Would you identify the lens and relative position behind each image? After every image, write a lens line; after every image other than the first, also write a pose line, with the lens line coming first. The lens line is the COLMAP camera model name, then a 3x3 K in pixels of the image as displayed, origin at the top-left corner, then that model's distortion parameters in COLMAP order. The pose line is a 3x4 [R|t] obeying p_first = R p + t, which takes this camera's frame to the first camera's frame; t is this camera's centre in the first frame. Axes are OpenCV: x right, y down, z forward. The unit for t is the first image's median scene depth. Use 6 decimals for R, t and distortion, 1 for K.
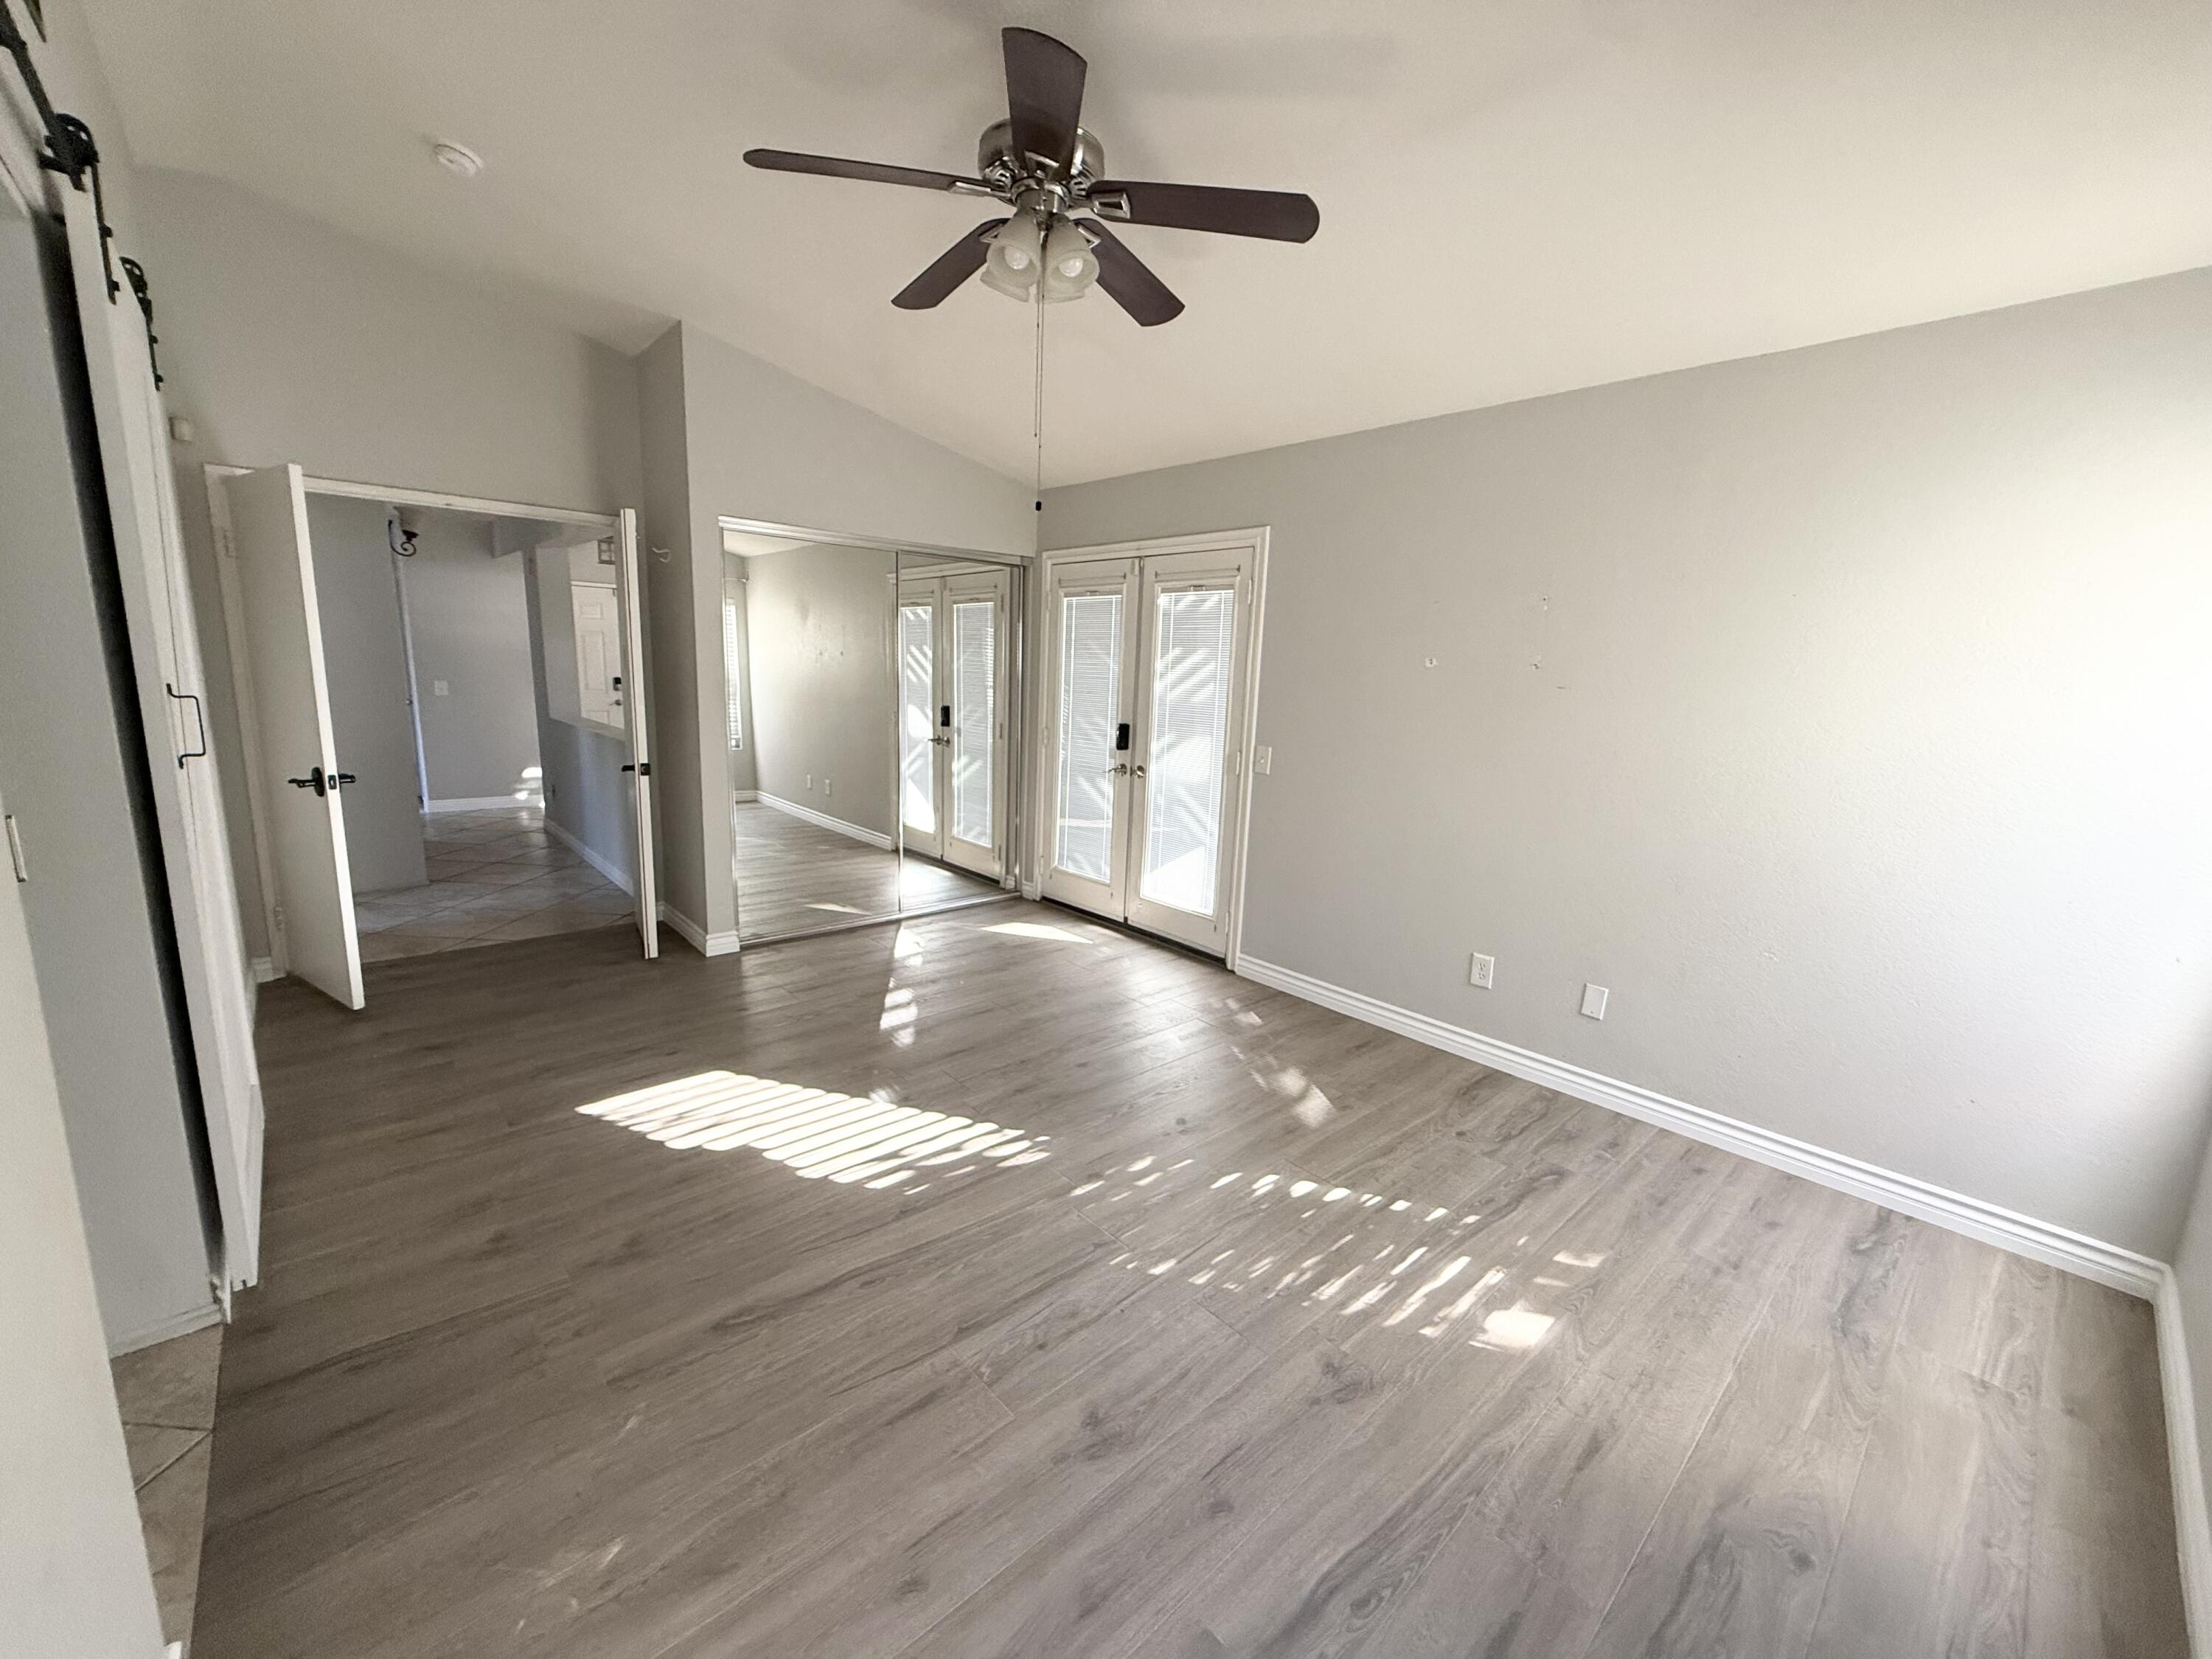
lens RADIAL K [[878.7, 0, 1106.0], [0, 878.7, 827.2], [0, 0, 1]] dist [-0.000417, 0.000092]
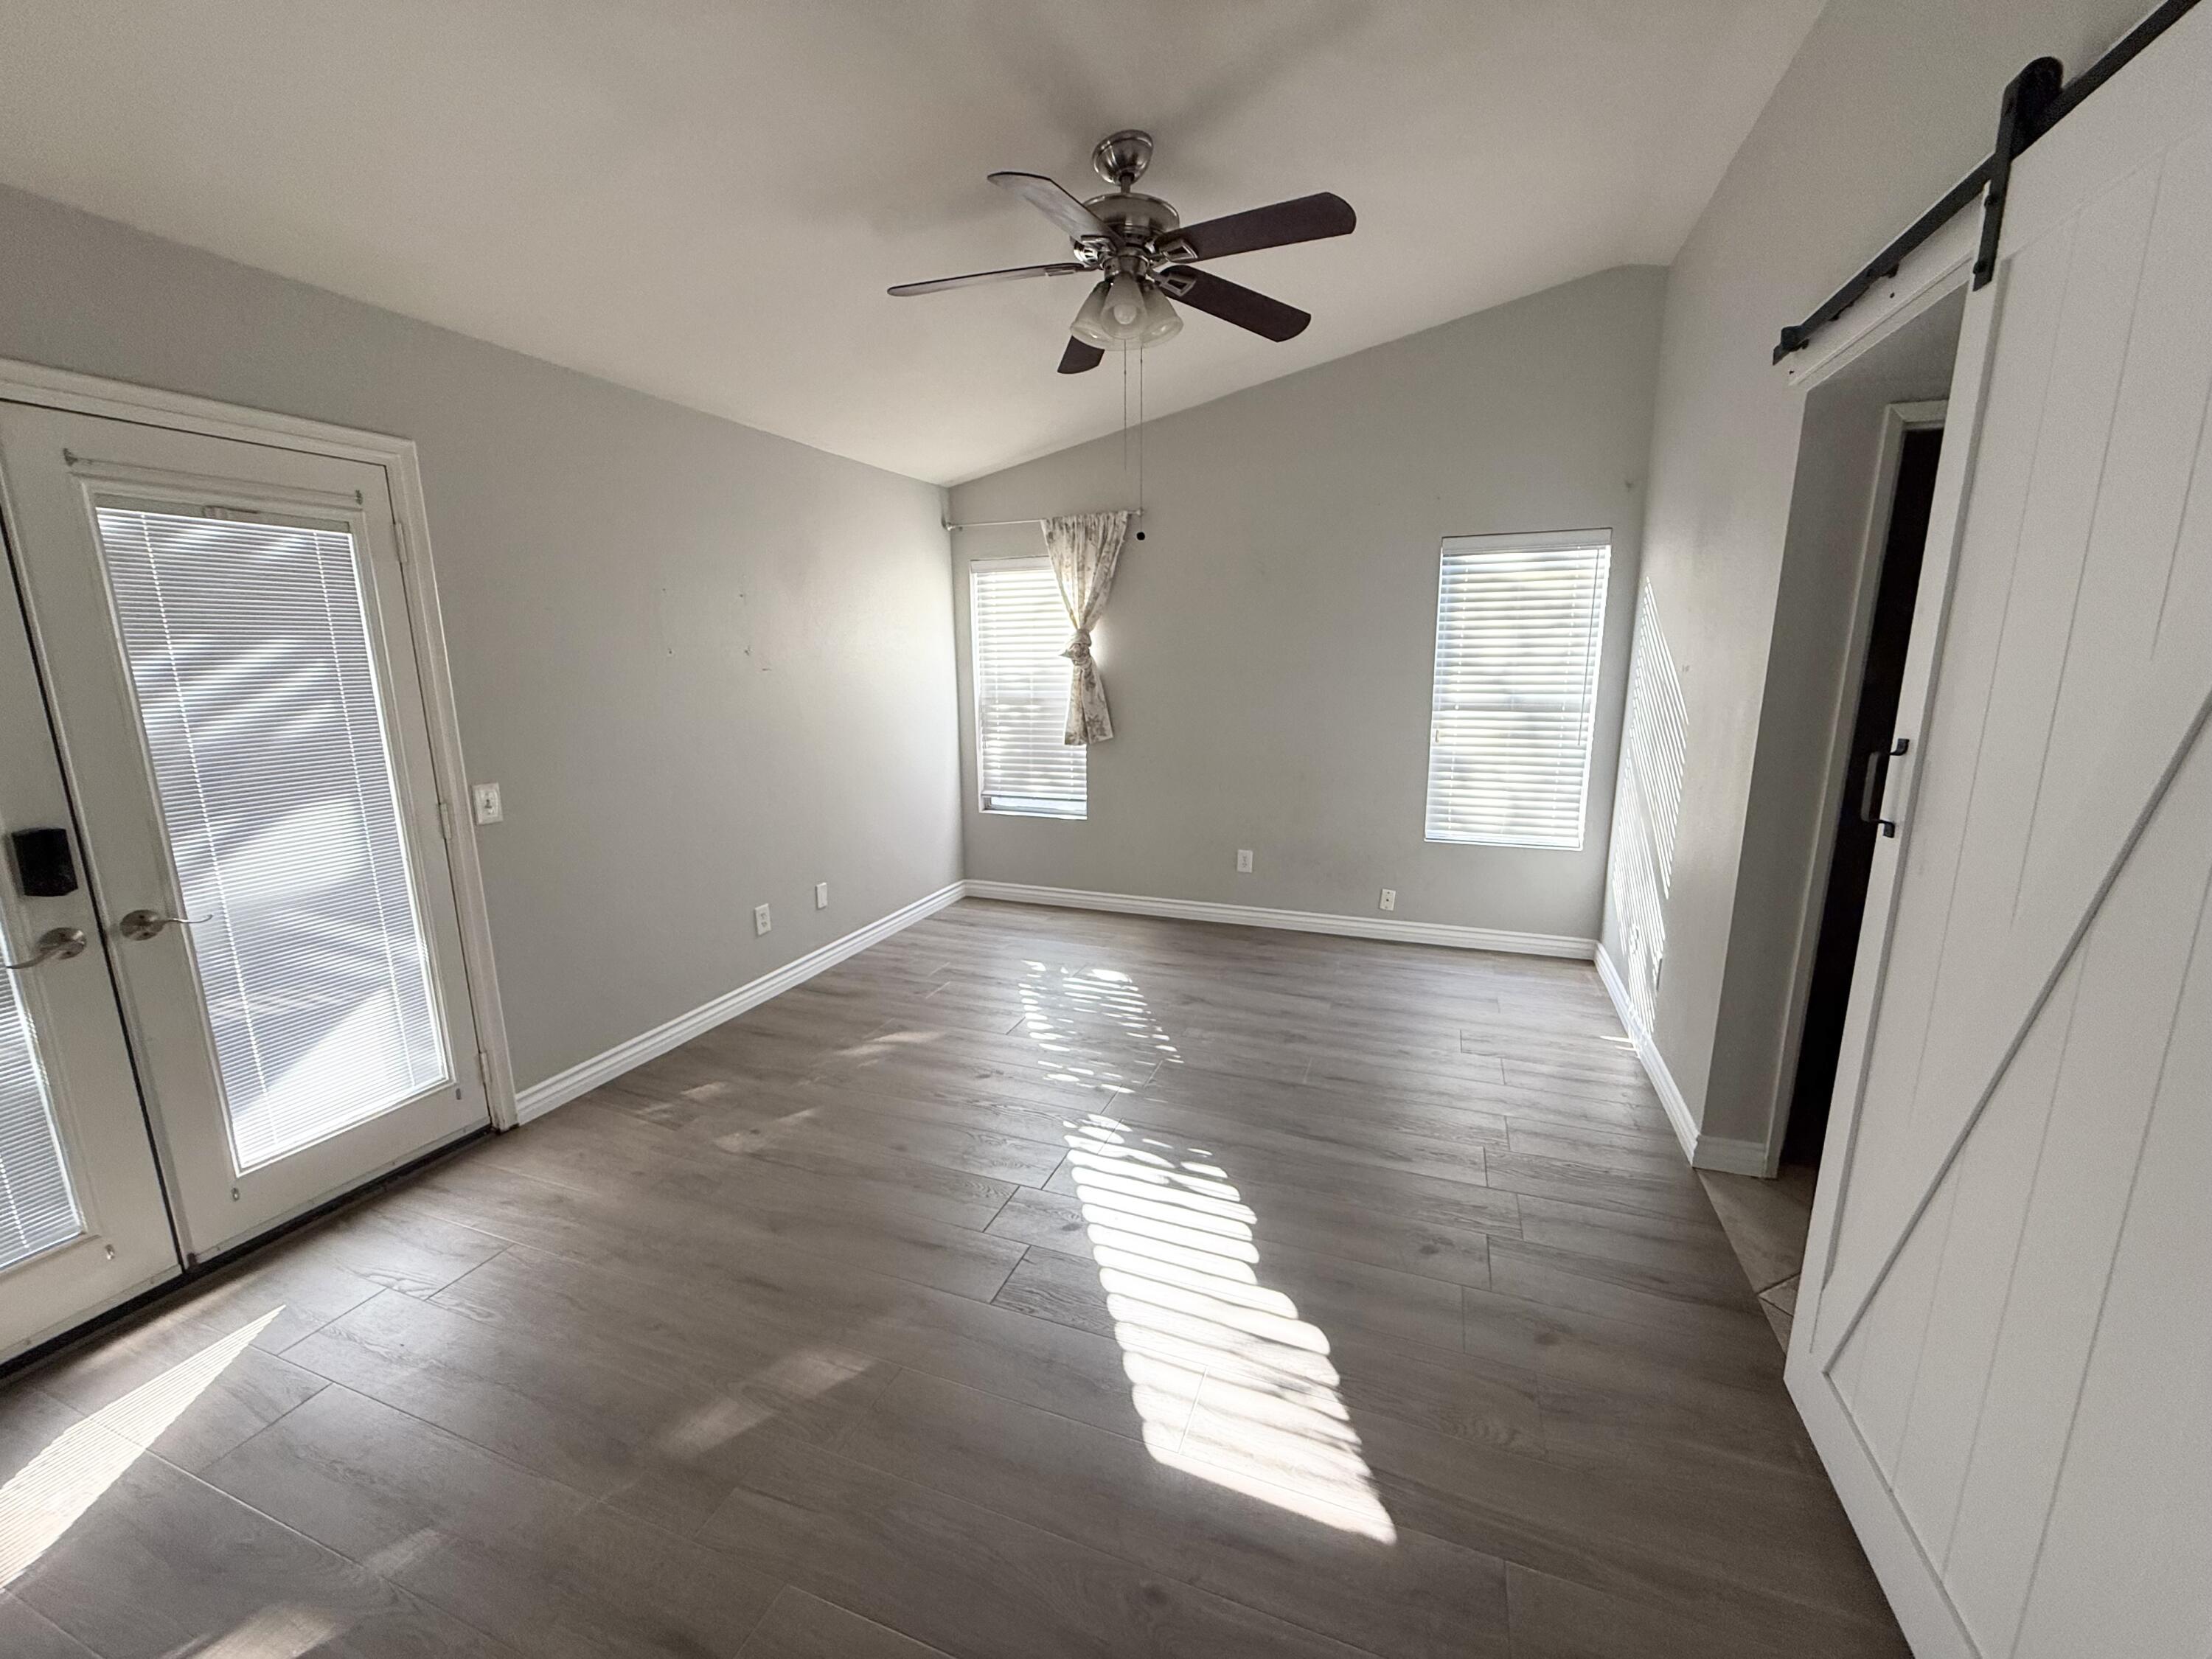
lens RADIAL K [[878.7, 0, 1106.0], [0, 878.7, 827.2], [0, 0, 1]] dist [-0.000417, 0.000092]
pose [[-0.452607, -0.208206, 0.867063, -0.698581], [0.153997, 0.939499, 0.305986, -0.217444], [-0.878312, 0.272017, -0.393160, 0.969646]]
